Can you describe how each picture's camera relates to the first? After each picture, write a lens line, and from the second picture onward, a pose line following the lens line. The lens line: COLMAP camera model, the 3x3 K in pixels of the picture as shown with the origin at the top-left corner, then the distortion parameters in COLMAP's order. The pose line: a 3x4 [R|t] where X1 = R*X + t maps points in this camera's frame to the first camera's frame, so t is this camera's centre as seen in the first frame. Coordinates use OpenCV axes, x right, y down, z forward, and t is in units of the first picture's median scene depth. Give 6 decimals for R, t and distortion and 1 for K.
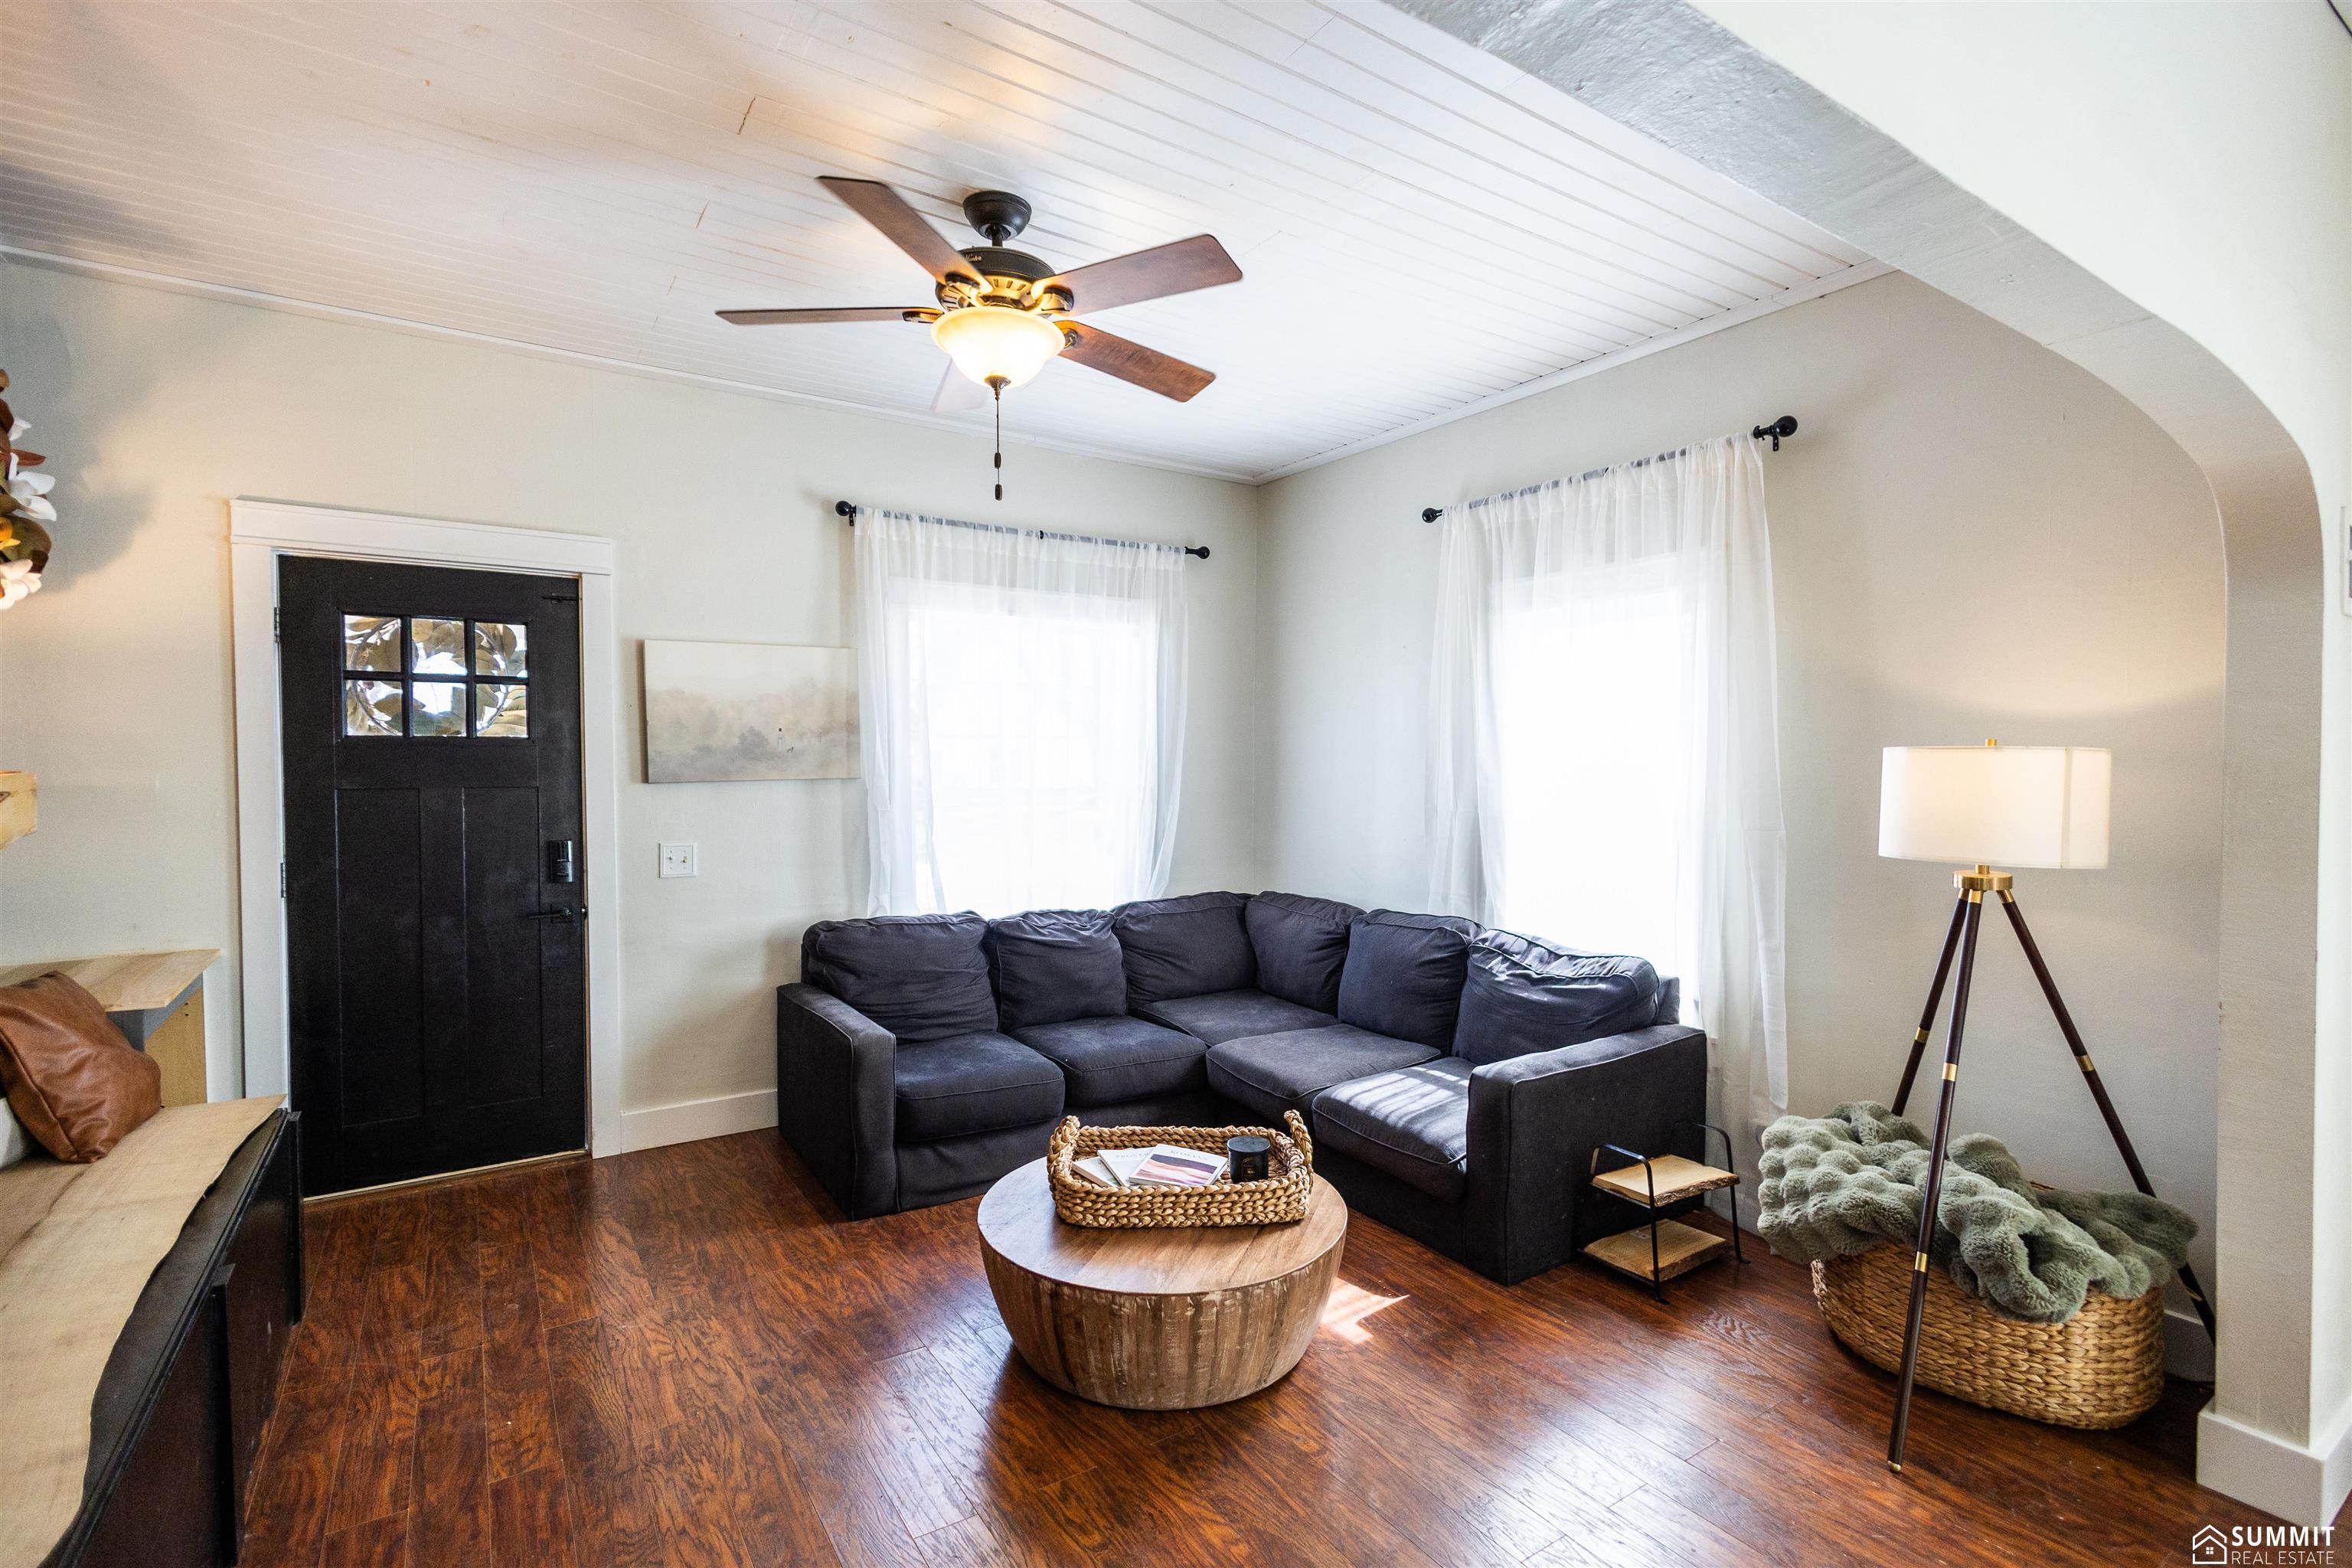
lens RADIAL K [[1072.3, 0, 1173.1], [0, 1072.3, 786.1], [0, 0, 1]] dist [0.002249, 0.000101]
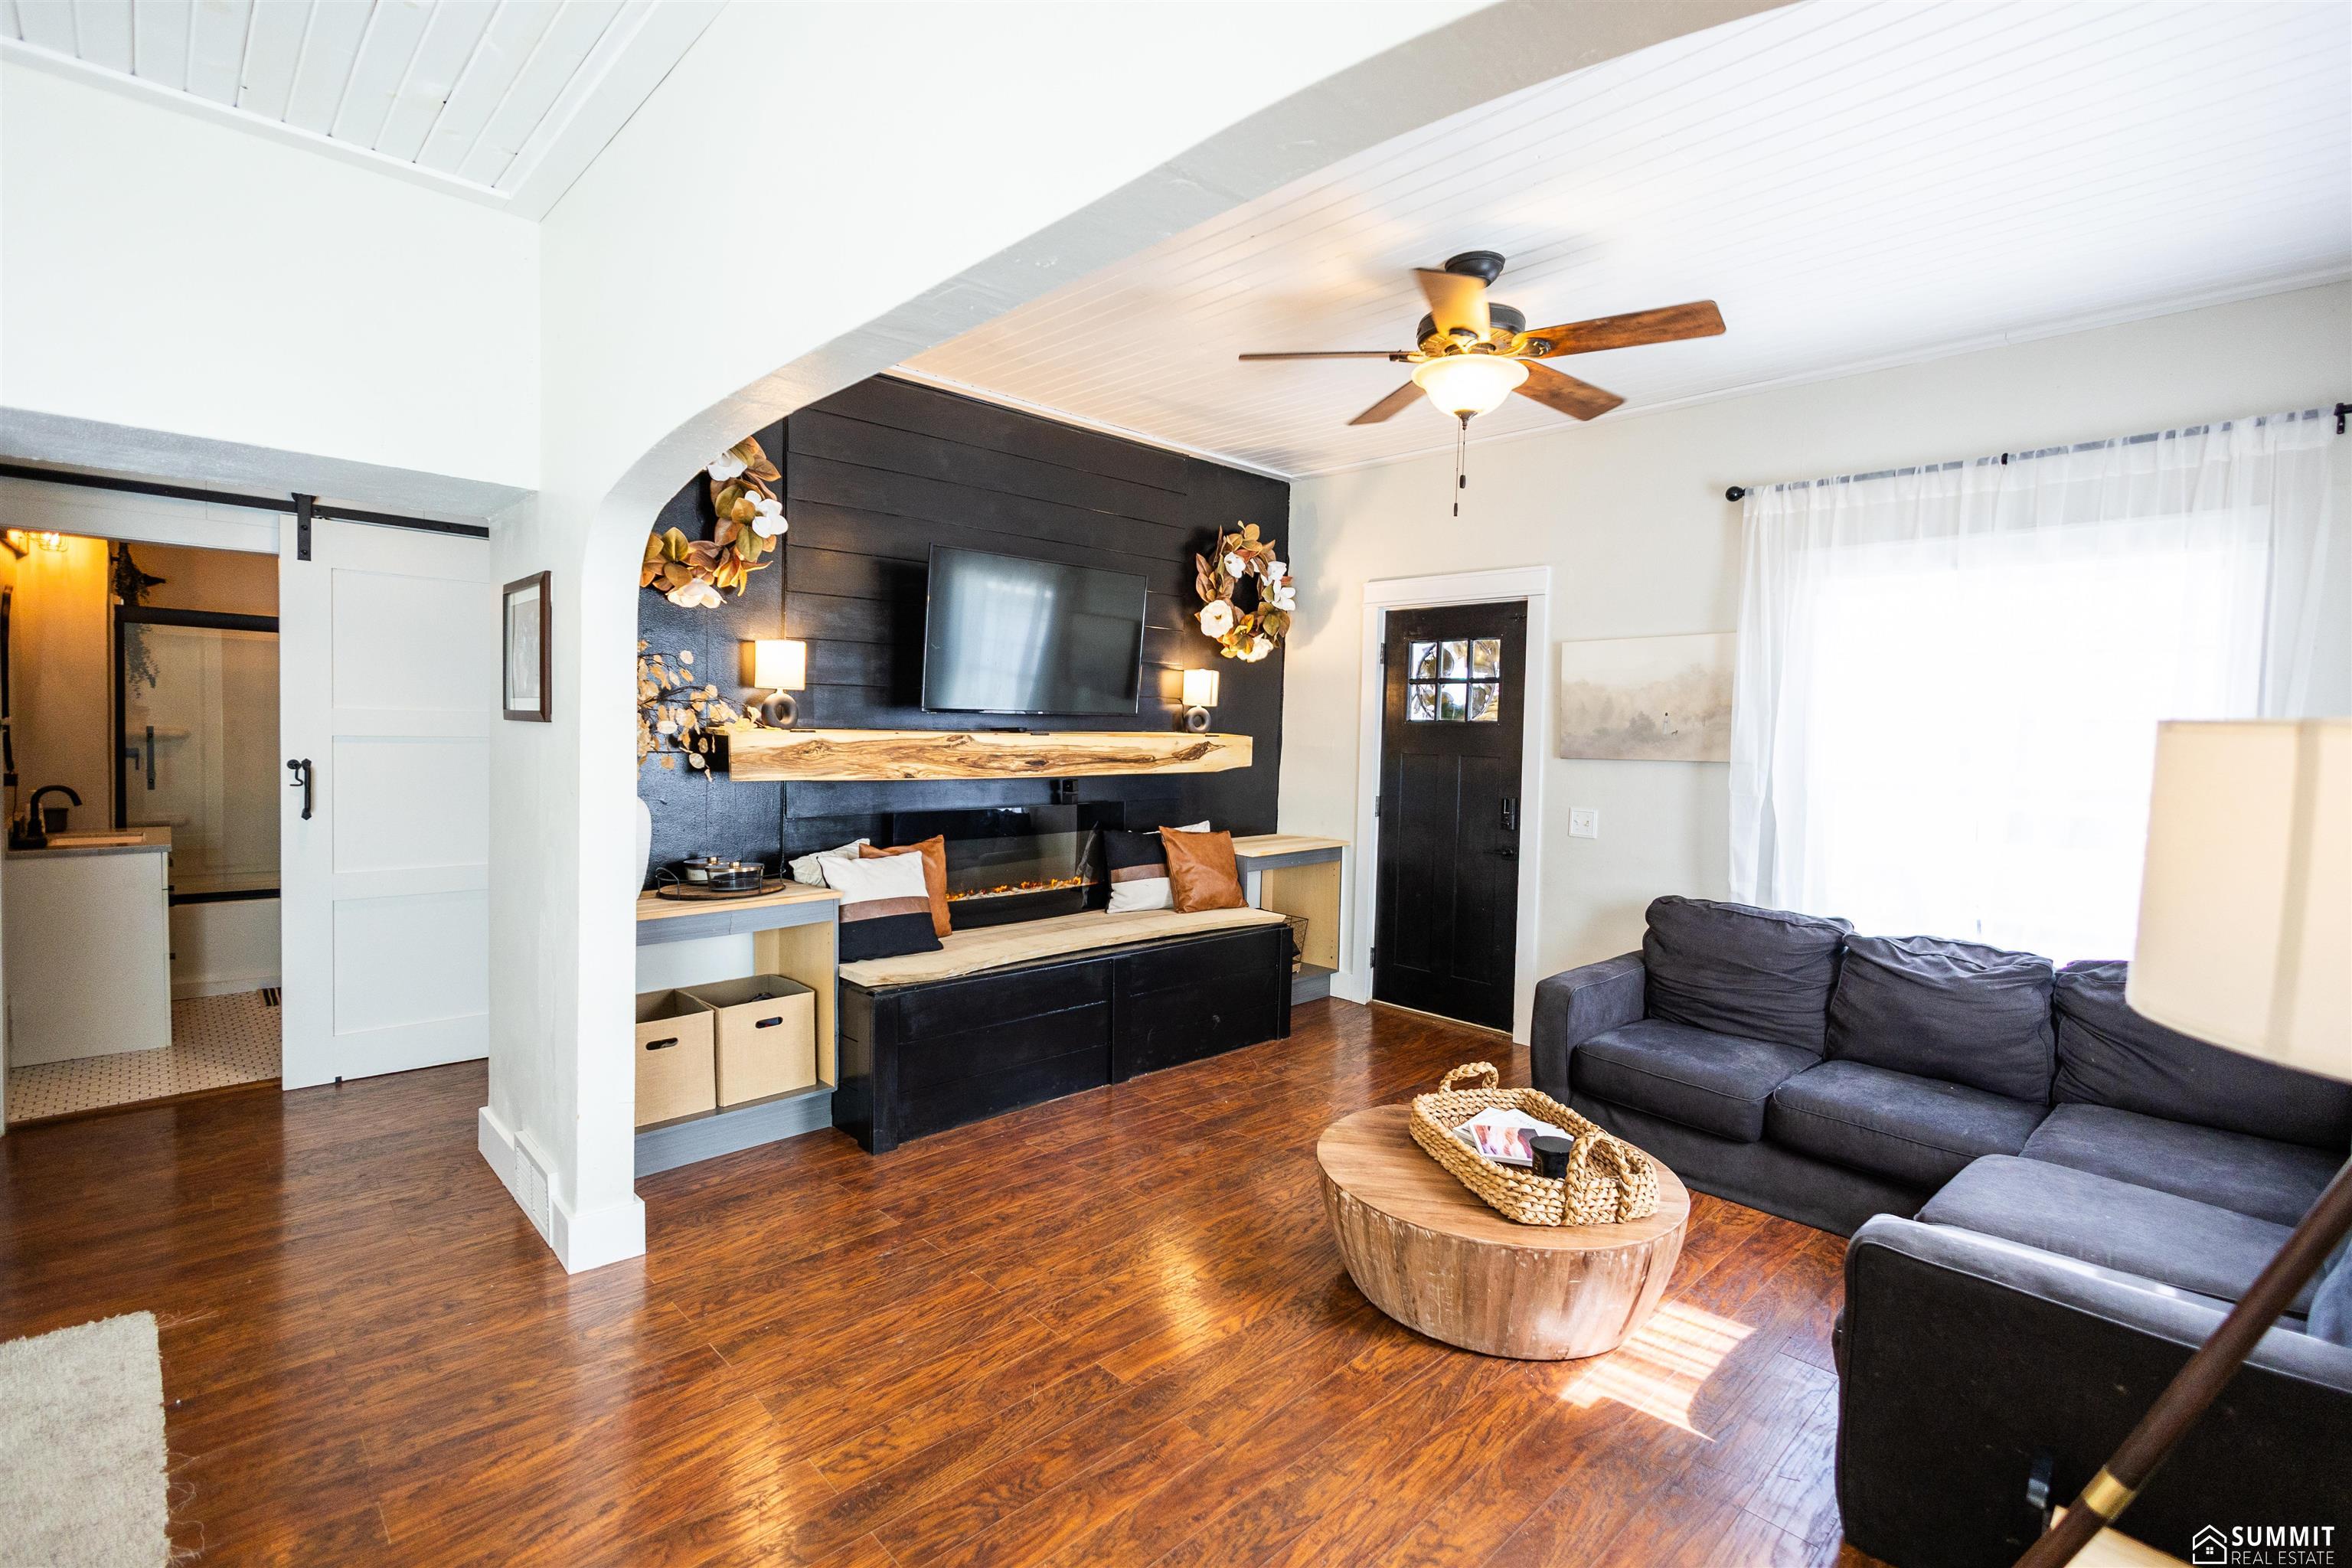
lens RADIAL K [[1072.3, 0, 1171.4], [0, 1072.3, 777.2], [0, 0, 1]] dist [0.002249, 0.000101]
pose [[0.176227, 0.050098, -0.983074, 0.643290], [-0.048079, 0.997950, 0.042237, -0.011229], [0.983175, 0.039822, 0.178274, 0.333389]]
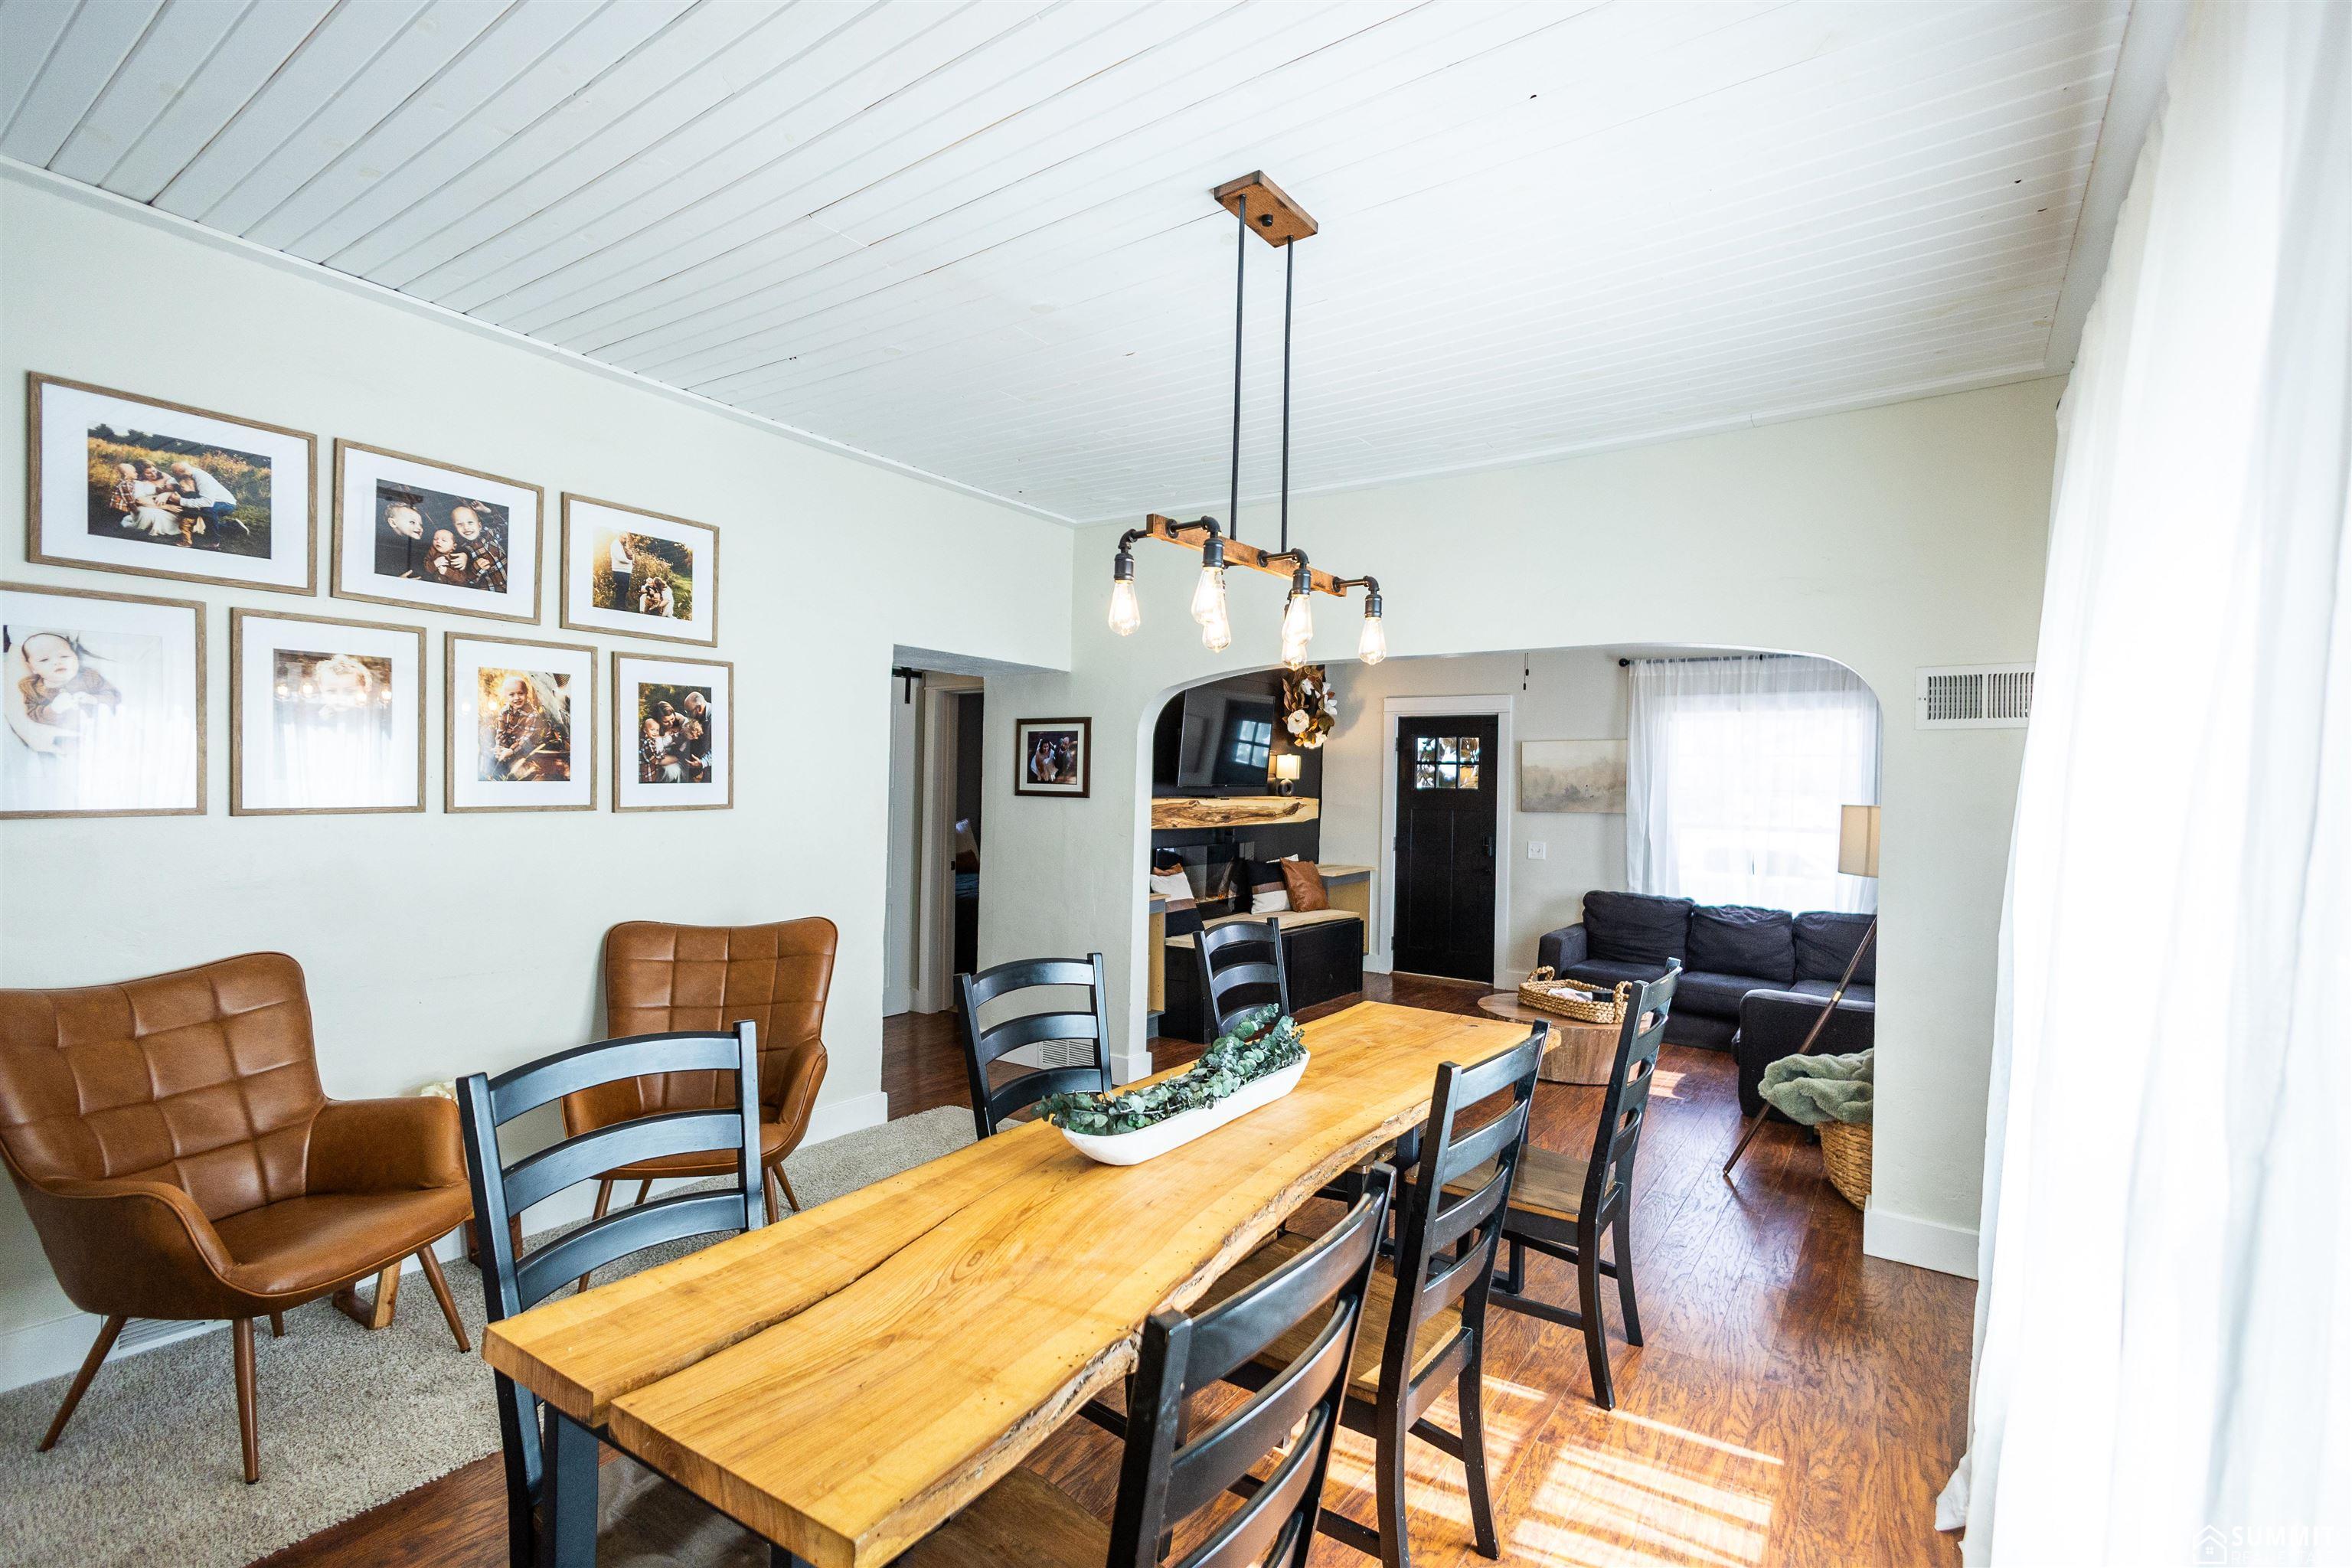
lens RADIAL K [[1072.3, 0, 1175.1], [0, 1072.3, 790.9], [0, 0, 1]] dist [0.002249, 0.000101]
pose [[0.367851, 0.013147, -0.929792, 1.156659], [-0.044047, 0.999024, -0.003300, -0.006287], [0.928841, 0.042169, 0.368071, -0.366629]]
